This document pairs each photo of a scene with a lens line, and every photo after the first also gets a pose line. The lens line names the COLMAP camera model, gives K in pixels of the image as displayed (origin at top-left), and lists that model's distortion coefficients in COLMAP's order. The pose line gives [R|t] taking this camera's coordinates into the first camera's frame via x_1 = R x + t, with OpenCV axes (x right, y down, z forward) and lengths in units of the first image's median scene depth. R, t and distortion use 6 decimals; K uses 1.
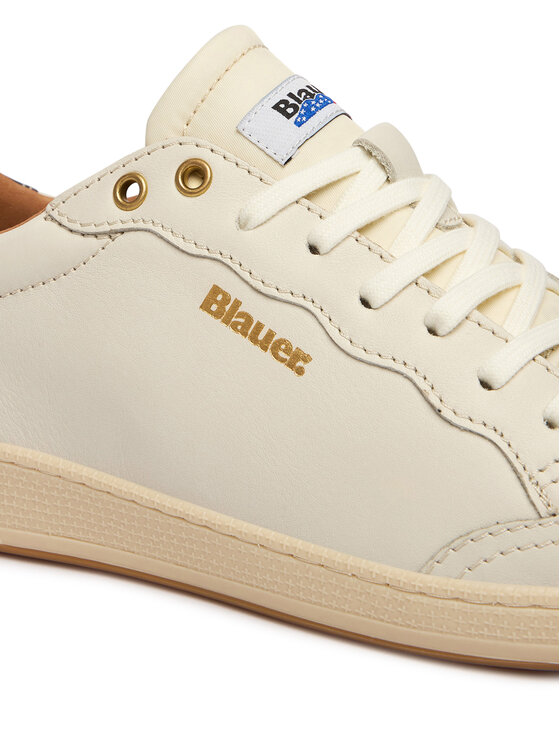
lens RADIAL K [[1481.6, 0, 280.0], [0, 1481.6, 373.0], [0, 0, 1]] dist [-0.080743, -0.187742]
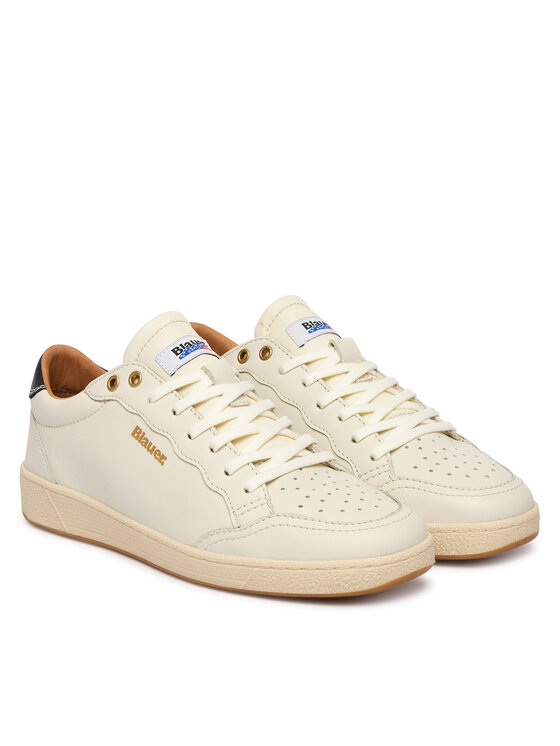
lens RADIAL K [[1568.6, 0, 280.0], [0, 1568.6, 373.0], [0, 0, 1]] dist [-0.685573, -0.004832]
pose [[0.958322, 0.044950, -0.282132, 0.878559], [-0.066543, 0.995503, -0.067422, 0.010117], [0.277833, 0.083386, 0.957003, -1.338790]]
